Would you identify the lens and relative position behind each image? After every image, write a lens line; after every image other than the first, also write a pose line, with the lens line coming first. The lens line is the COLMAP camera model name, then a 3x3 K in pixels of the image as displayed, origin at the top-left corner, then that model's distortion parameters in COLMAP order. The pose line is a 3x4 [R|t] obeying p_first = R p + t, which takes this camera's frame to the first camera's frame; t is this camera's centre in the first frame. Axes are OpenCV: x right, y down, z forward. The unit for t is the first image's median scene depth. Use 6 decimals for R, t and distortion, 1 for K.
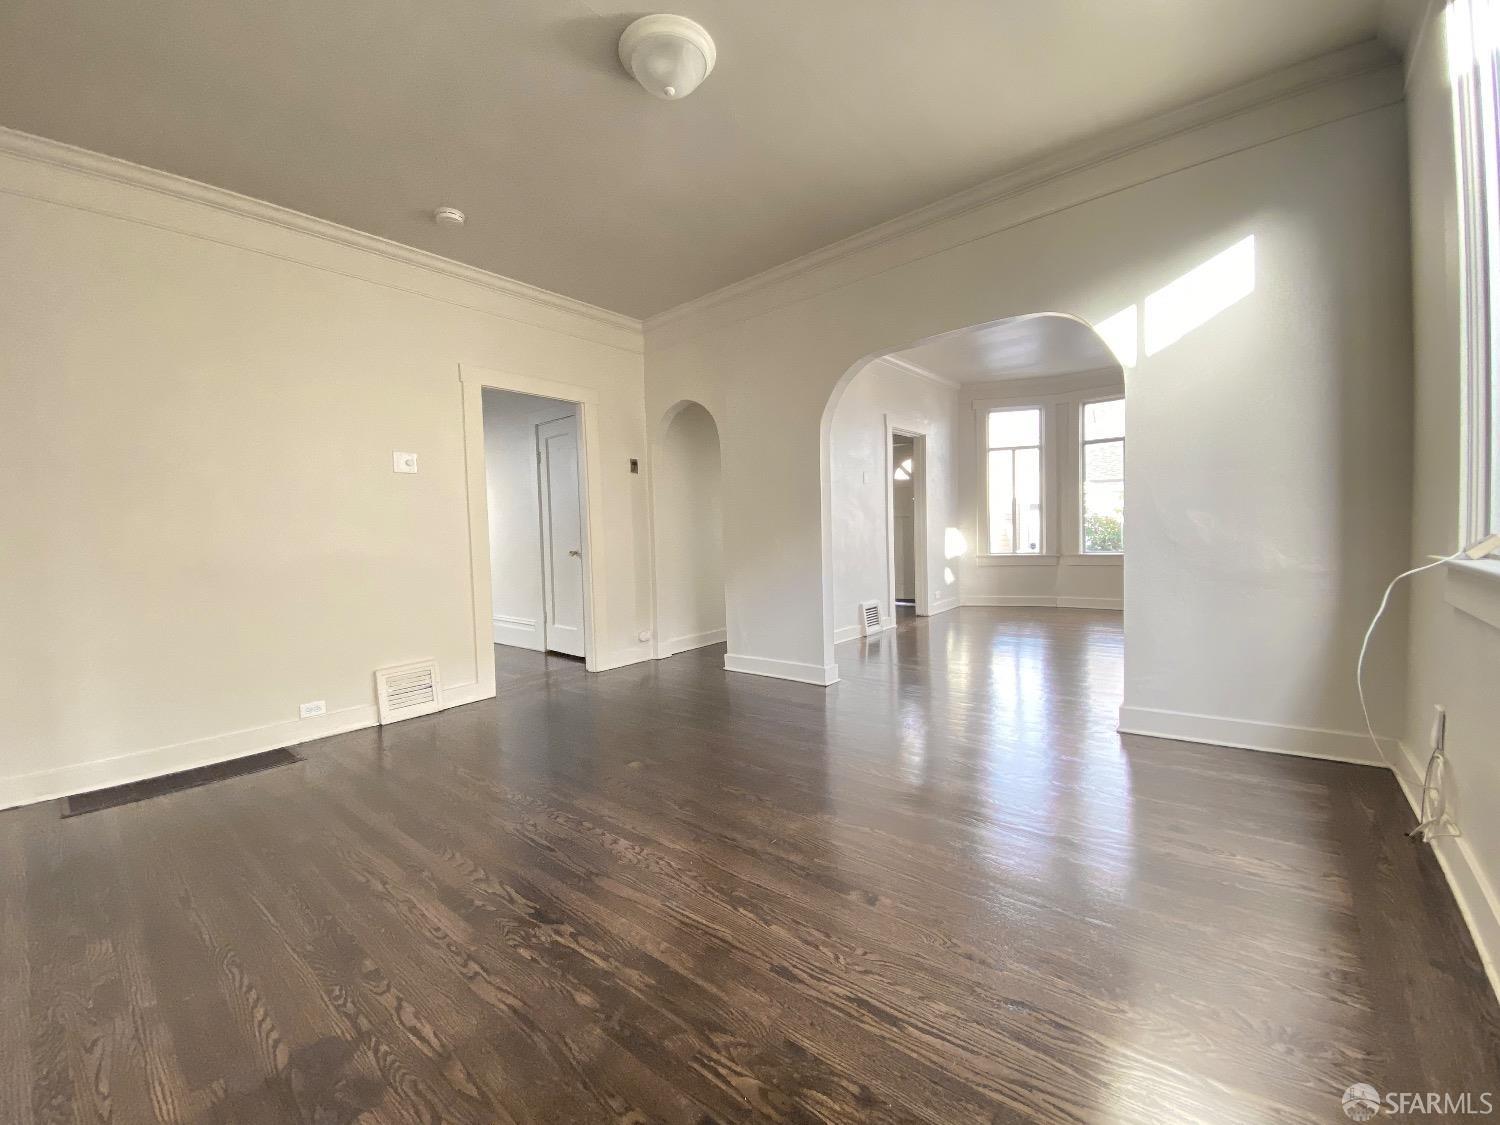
lens RADIAL K [[606.6, 0, 759.6], [0, 606.6, 559.7], [0, 0, 1]] dist [0.010763, -0.015715]
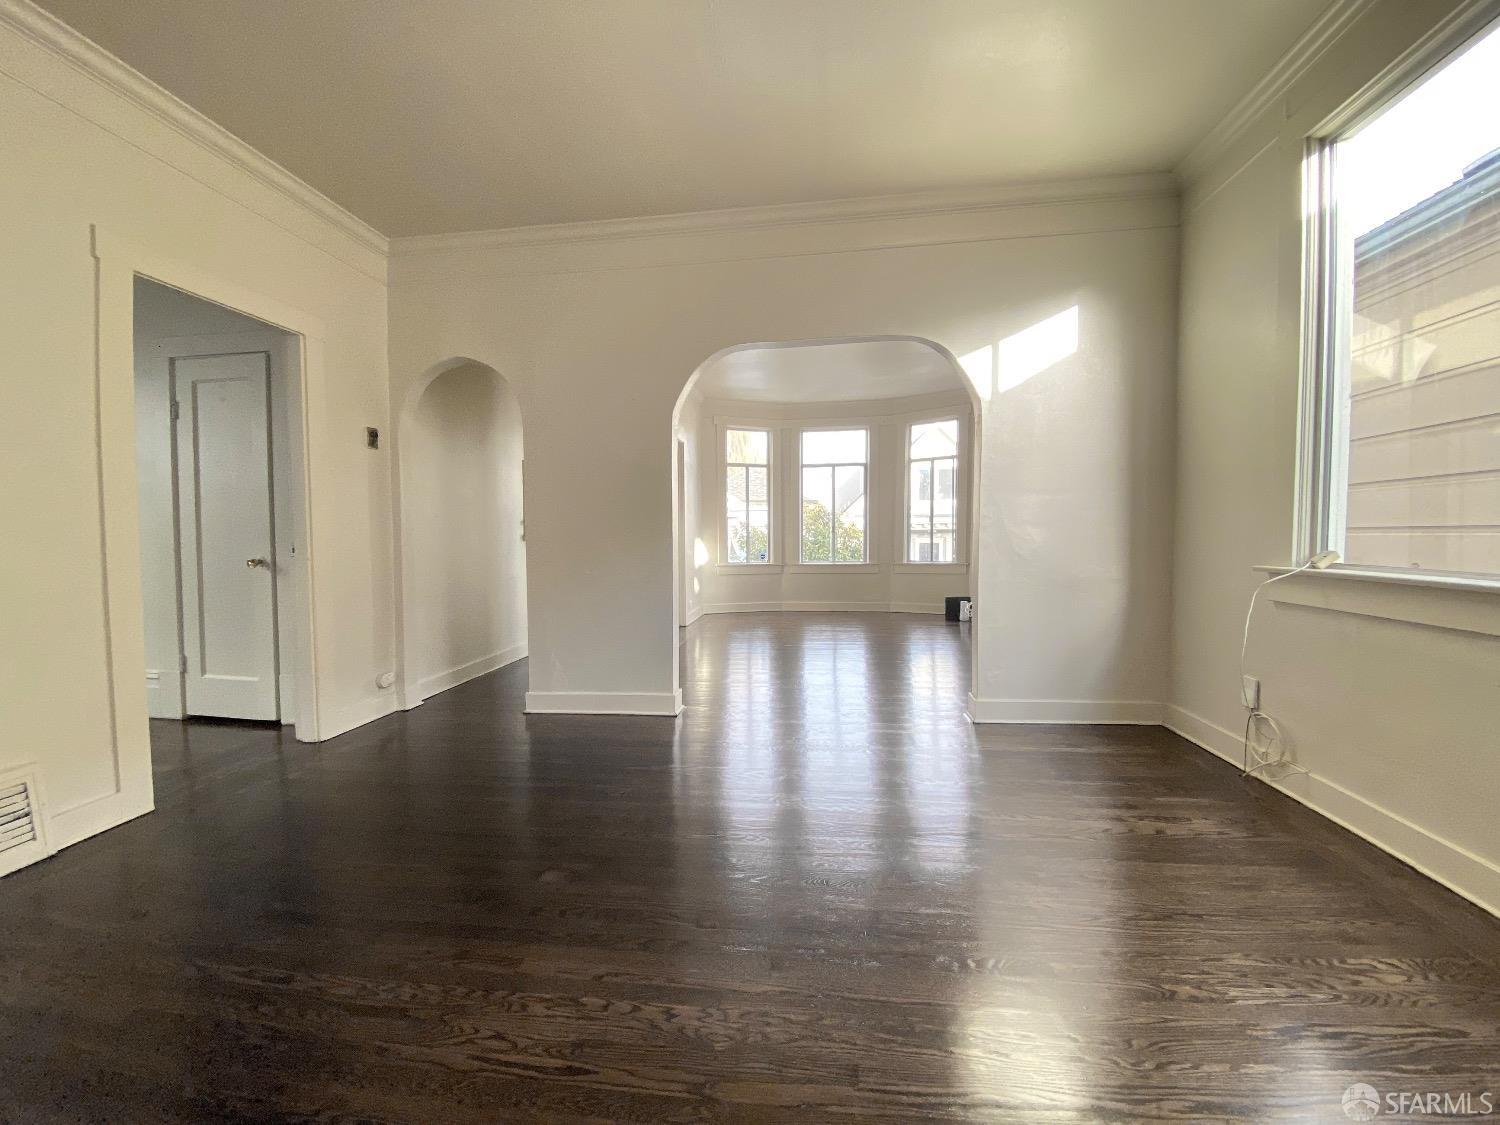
lens RADIAL K [[606.6, 0, 783.1], [0, 606.6, 557.6], [0, 0, 1]] dist [0.010763, -0.015715]
pose [[0.840202, 0.005326, 0.542247, -0.188776], [0.004664, 0.999844, -0.017047, -0.002319], [-0.542253, 0.016852, 0.840046, 0.150798]]
